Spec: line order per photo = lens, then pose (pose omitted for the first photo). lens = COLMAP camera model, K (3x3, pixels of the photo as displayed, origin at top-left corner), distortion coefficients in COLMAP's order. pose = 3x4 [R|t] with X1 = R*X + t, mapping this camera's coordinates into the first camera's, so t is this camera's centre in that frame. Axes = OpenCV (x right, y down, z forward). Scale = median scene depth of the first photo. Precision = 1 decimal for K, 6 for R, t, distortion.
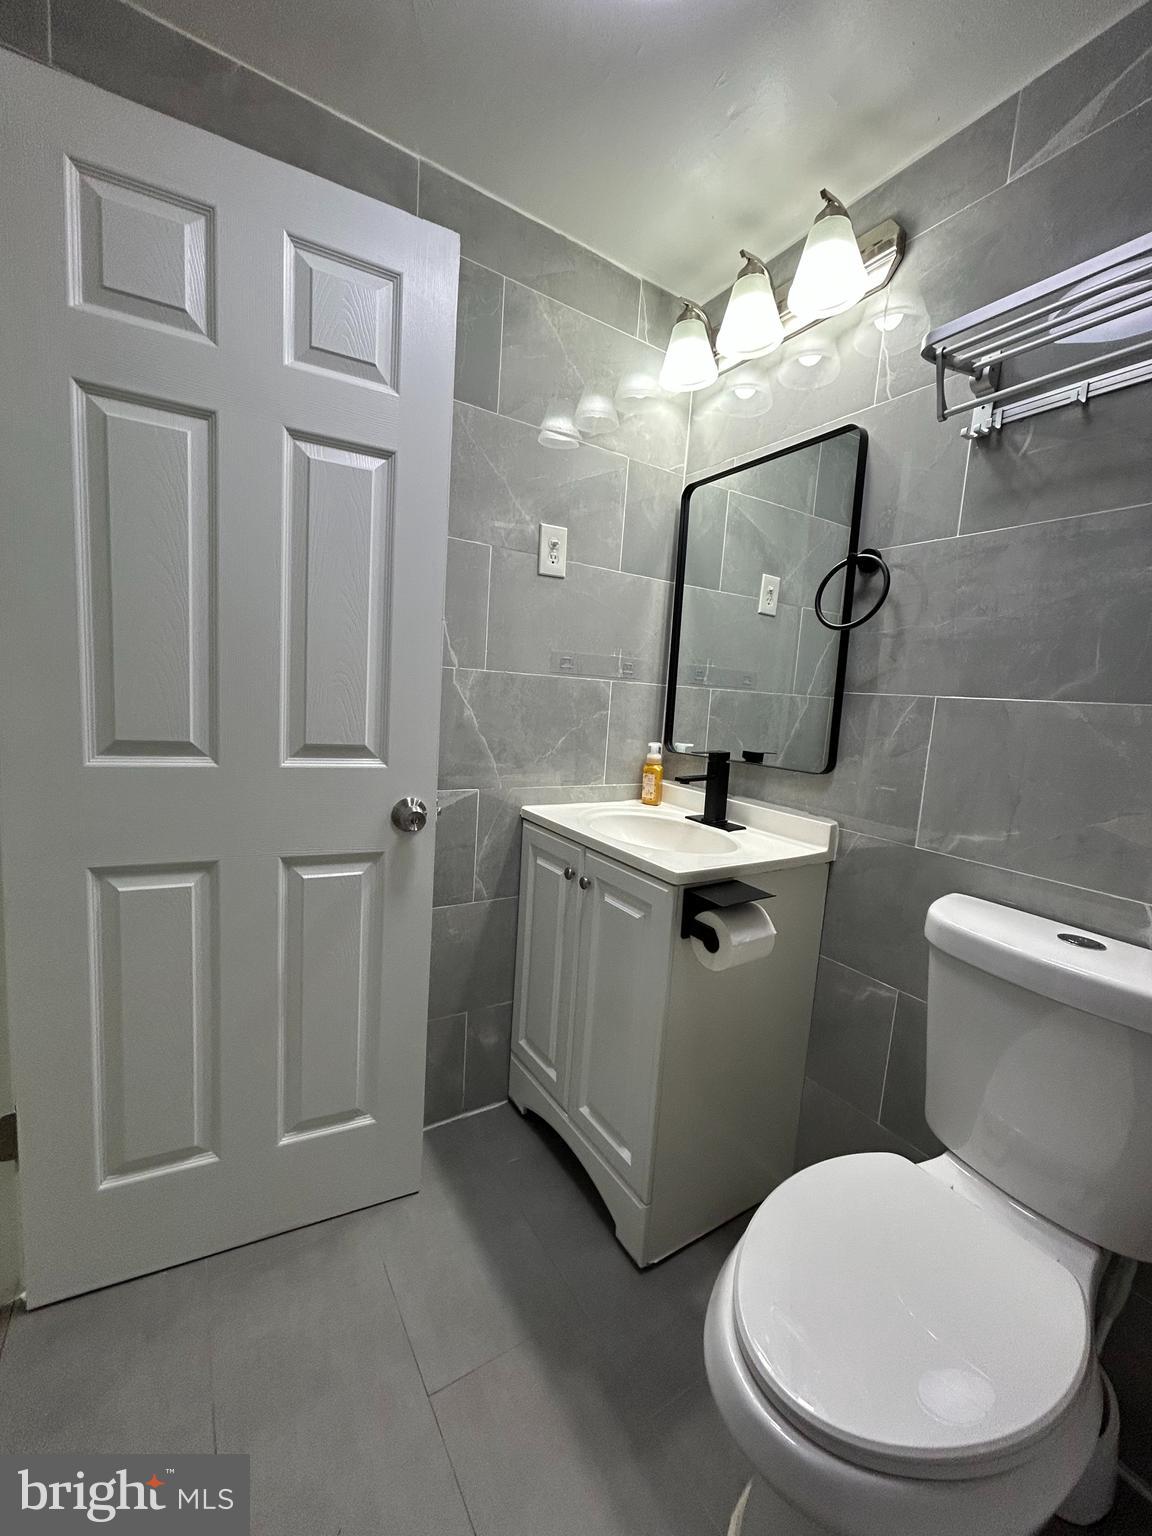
lens RADIAL K [[618.3, 0, 573.5], [0, 618.3, 762.6], [0, 0, 1]] dist [0.000600, 0.000846]
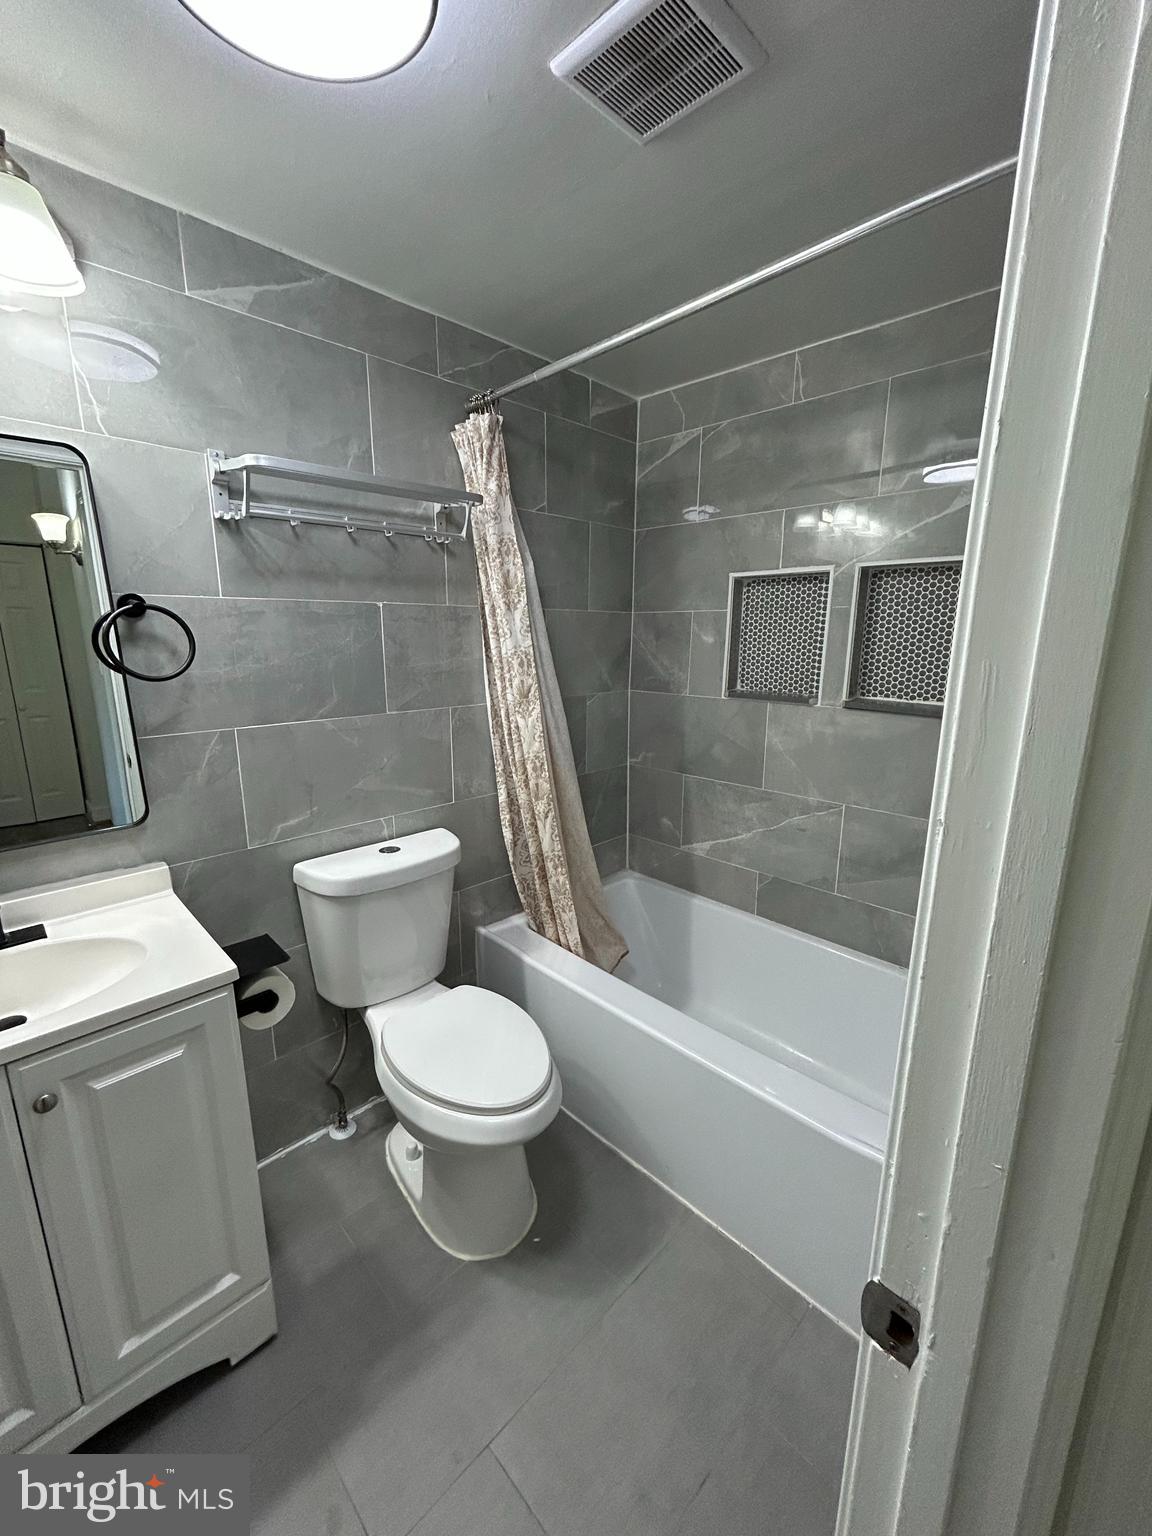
lens RADIAL K [[618.3, 0, 573.2], [0, 618.3, 768.3], [0, 0, 1]] dist [0.000600, 0.000846]
pose [[-0.223384, -0.276828, 0.934594, -0.761192], [0.096174, 0.947885, 0.303752, -0.355351], [-0.969974, 0.157737, -0.185118, 0.621979]]
